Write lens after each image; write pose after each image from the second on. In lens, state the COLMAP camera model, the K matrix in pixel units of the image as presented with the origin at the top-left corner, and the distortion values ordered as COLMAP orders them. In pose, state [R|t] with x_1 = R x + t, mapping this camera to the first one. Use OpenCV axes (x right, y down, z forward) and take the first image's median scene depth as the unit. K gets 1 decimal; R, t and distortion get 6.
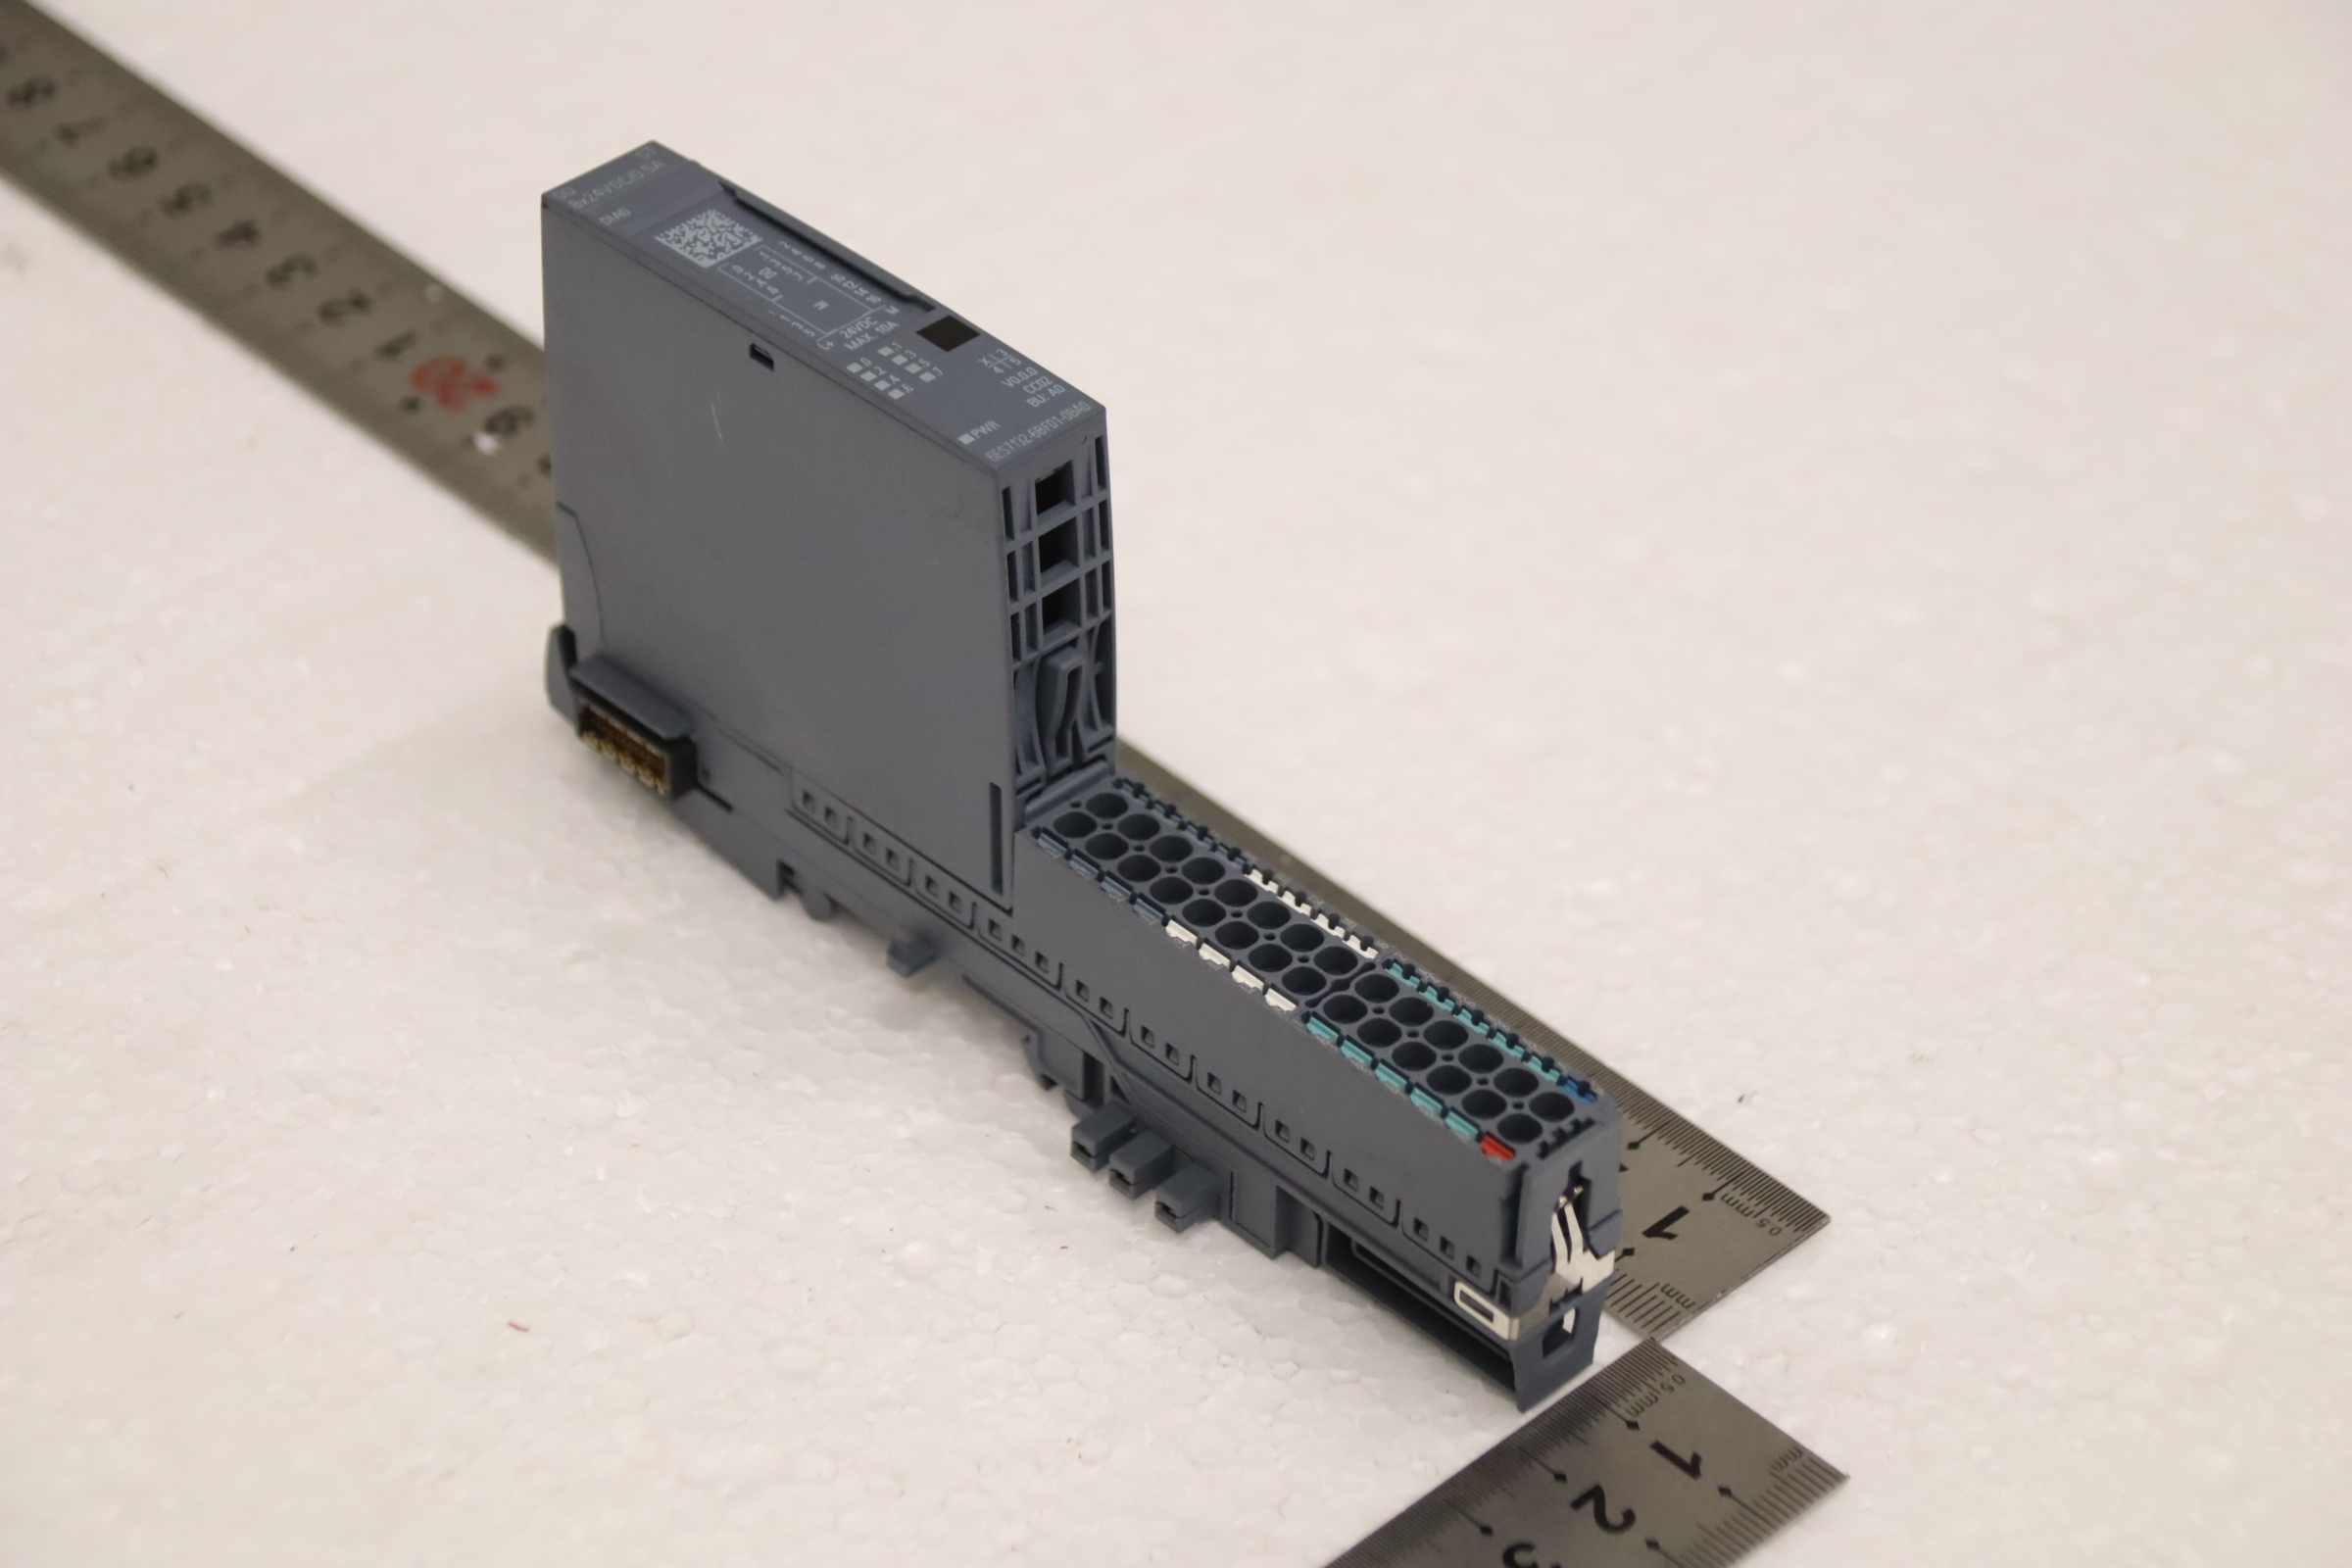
lens RADIAL K [[5851.4, 0, 1180.2], [0, 5851.4, 810.1], [0, 0, 1]] dist [0.263696, 0.041360]
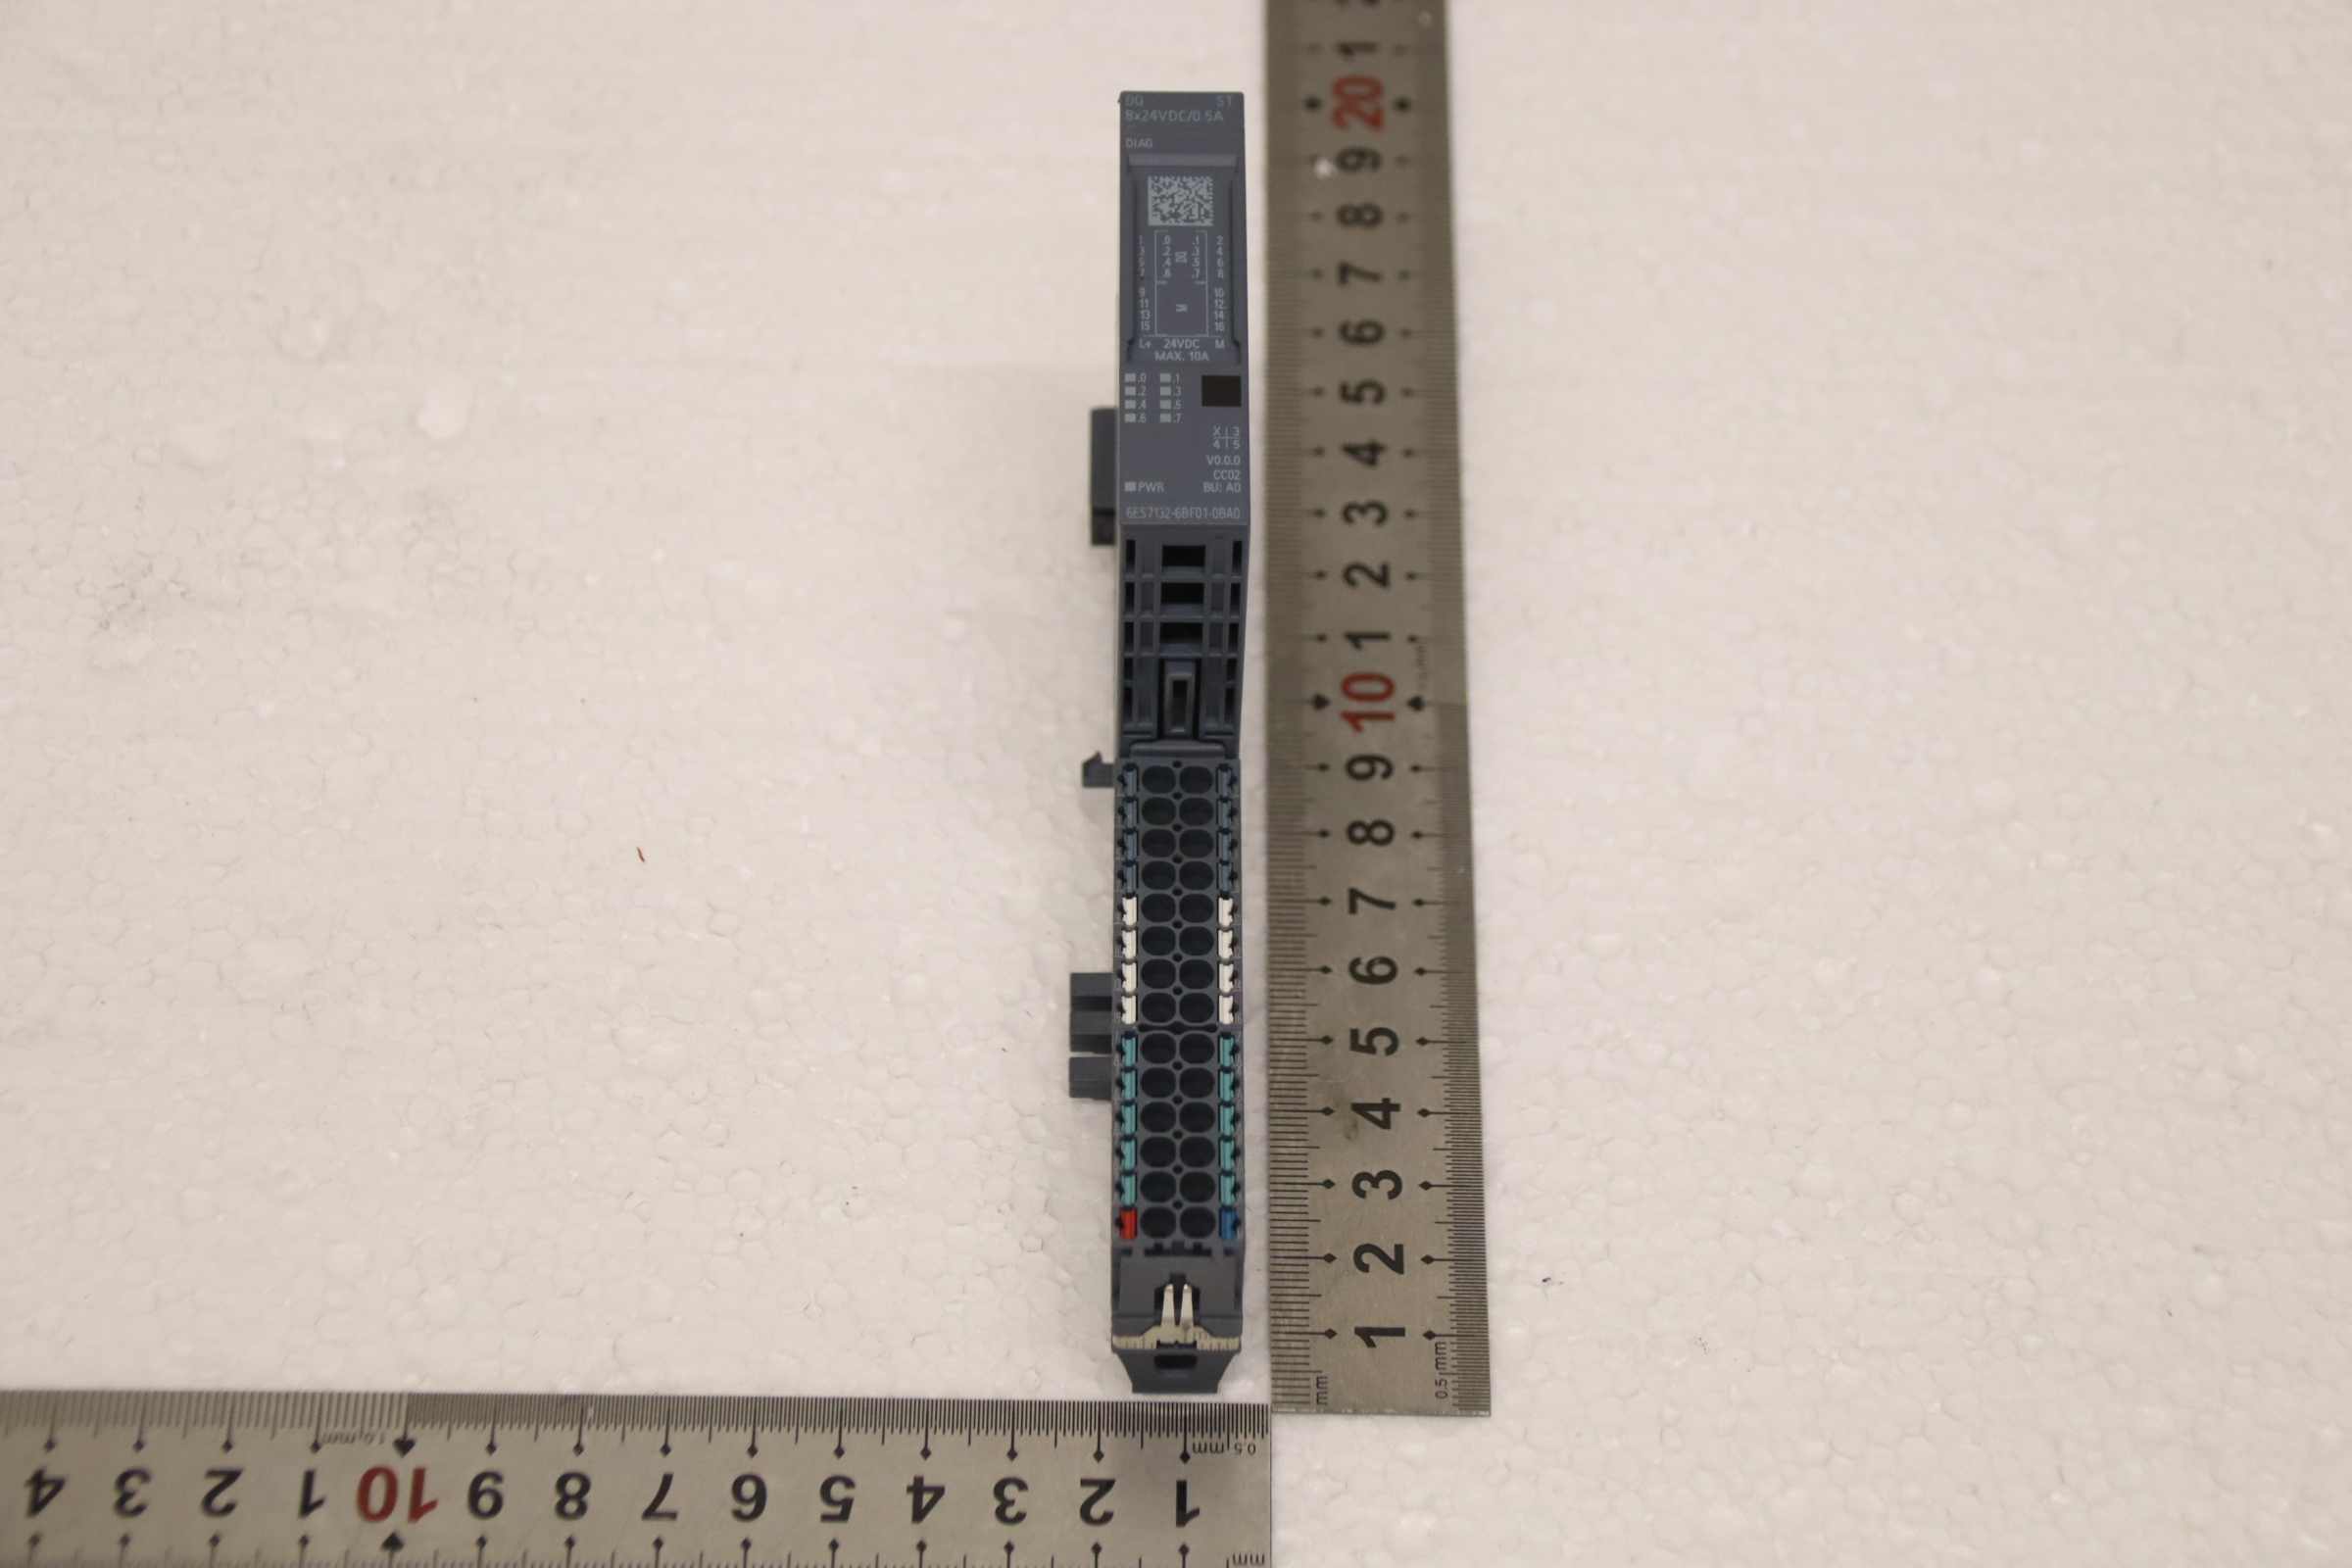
lens RADIAL K [[5047.1, 0, 1176.0], [0, 5047.1, 784.0], [0, 0, 1]] dist [0.099034, 0.284312]
pose [[0.713951, 0.576136, -0.397922, 0.405929], [-0.445863, 0.812263, 0.376078, -0.396215], [0.539889, -0.091083, 0.836794, 0.130070]]
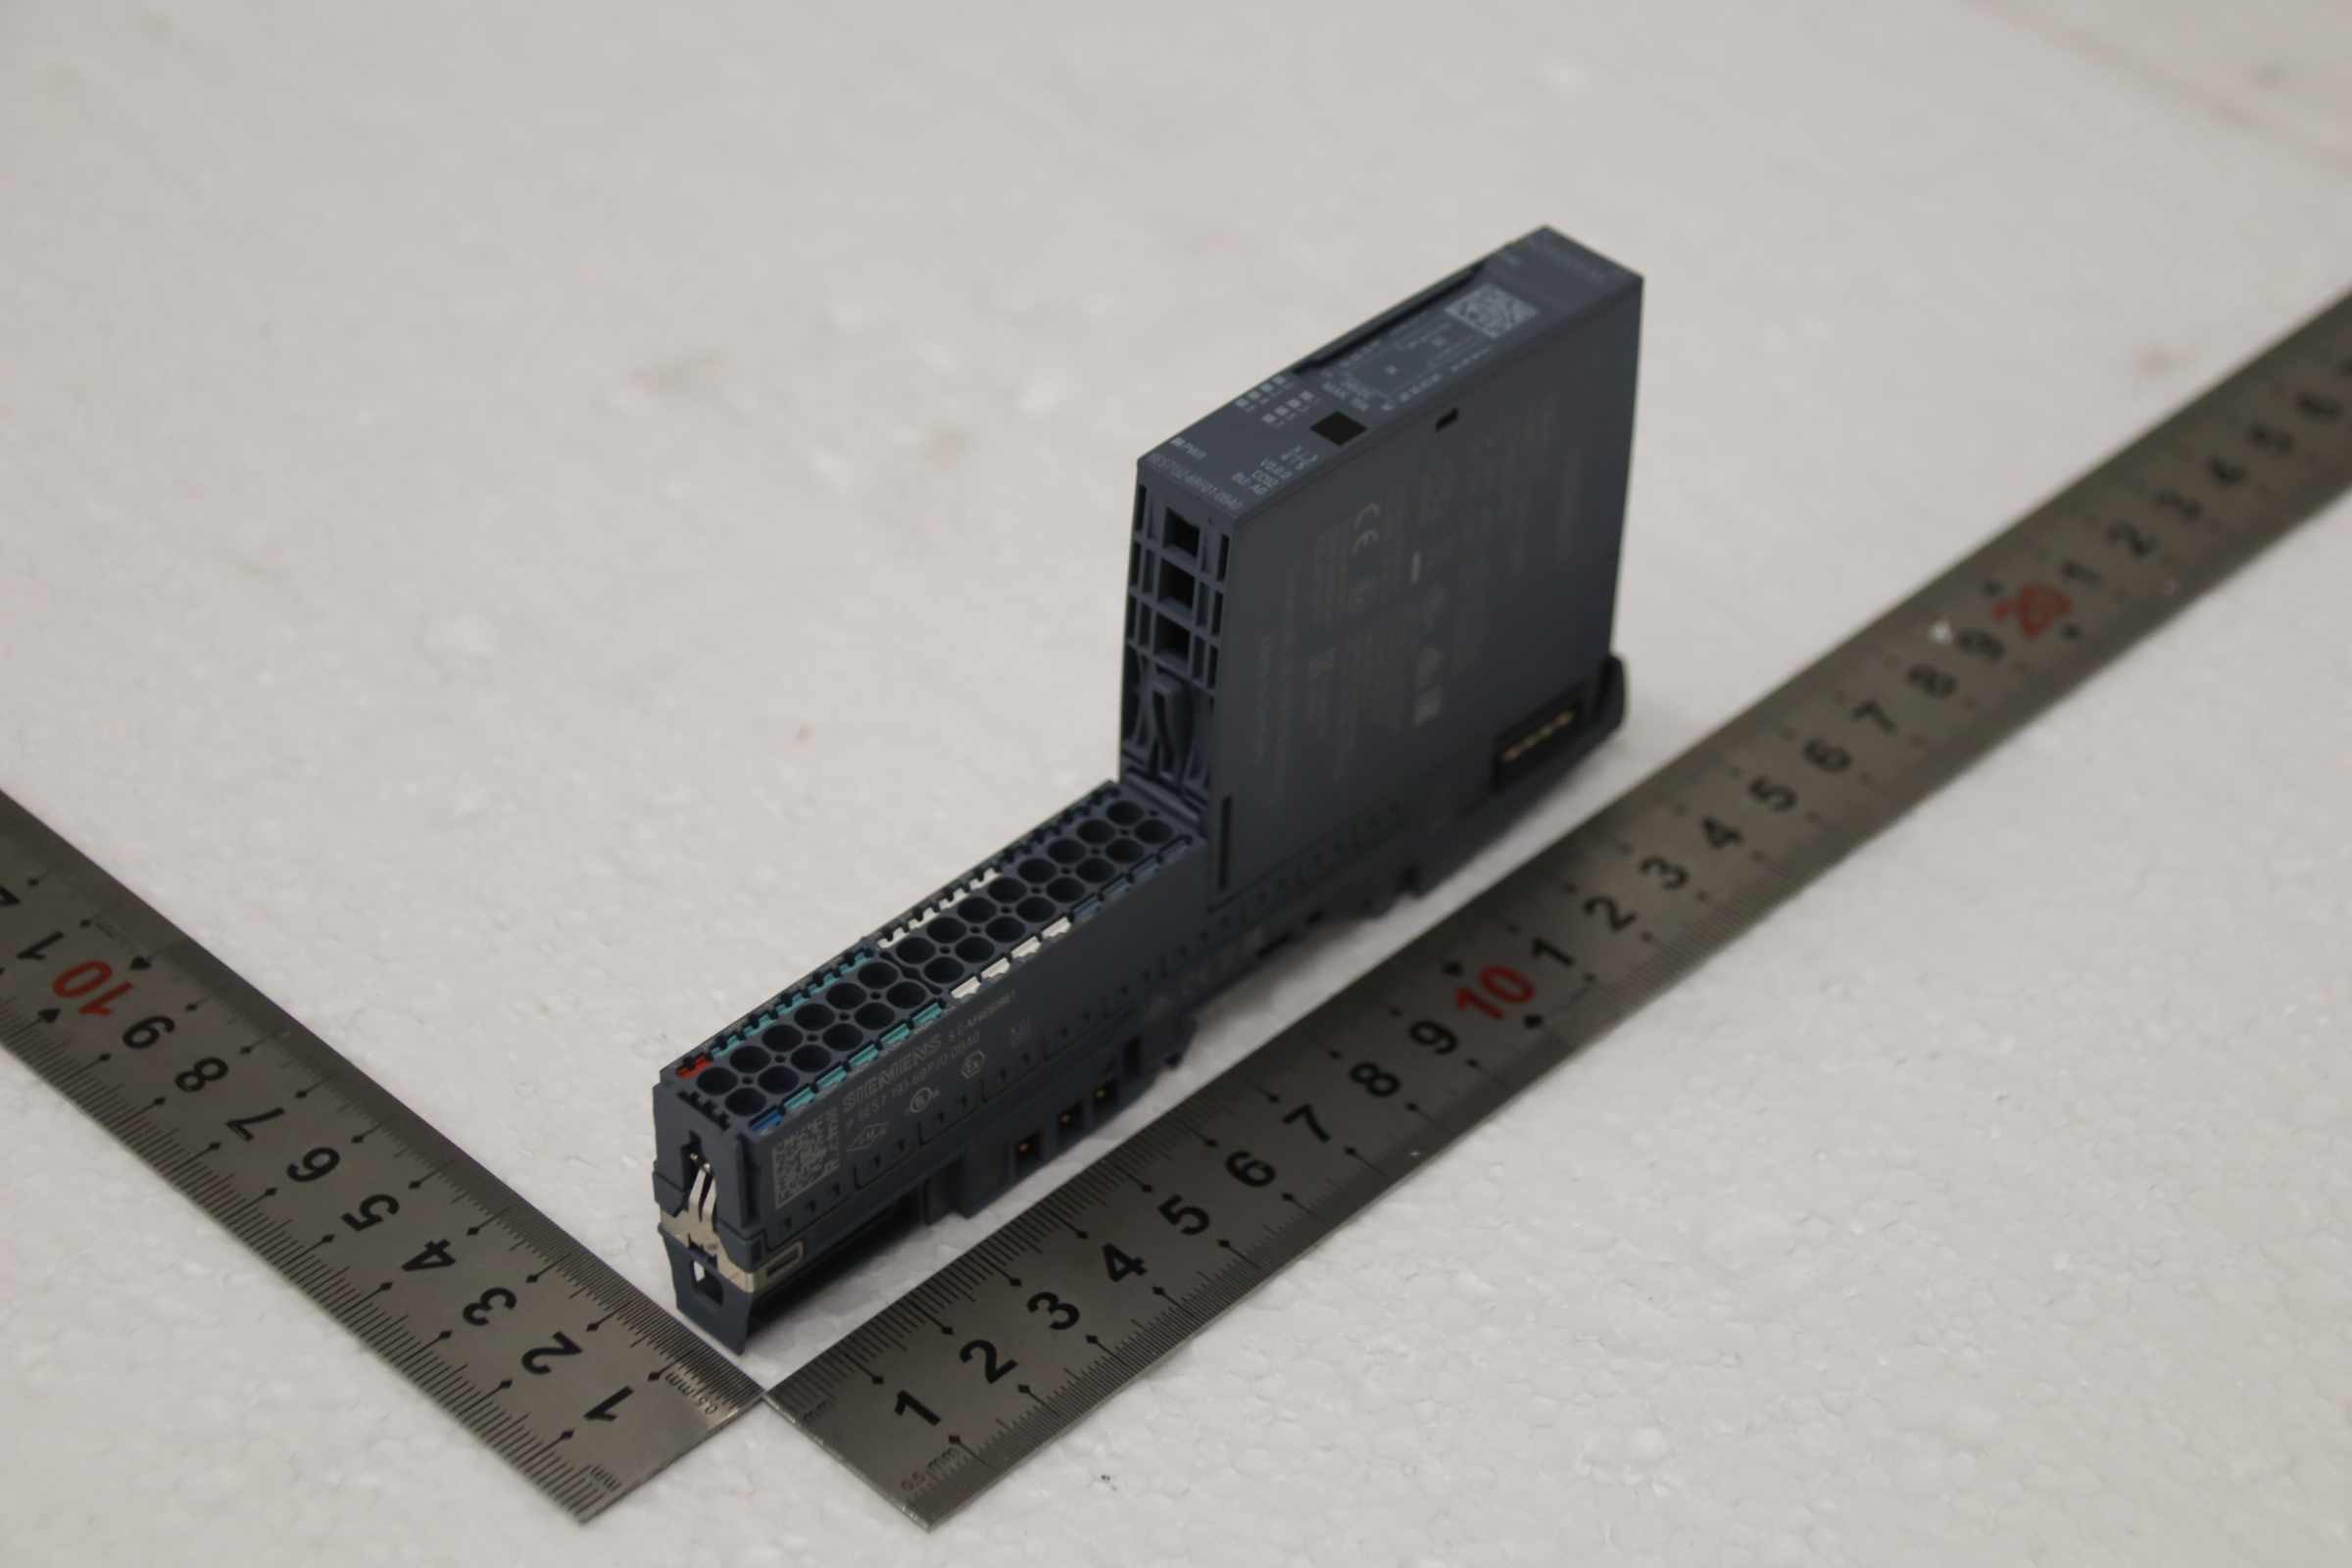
lens RADIAL K [[5047.1, 0, 1176.0], [0, 5047.1, 784.0], [0, 0, 1]] dist [0.099034, 0.284312]
pose [[0.020749, 0.628492, -0.777539, 0.736540], [-0.645192, 0.602510, 0.469797, -0.465198], [0.763739, 0.491914, 0.417999, 0.610829]]
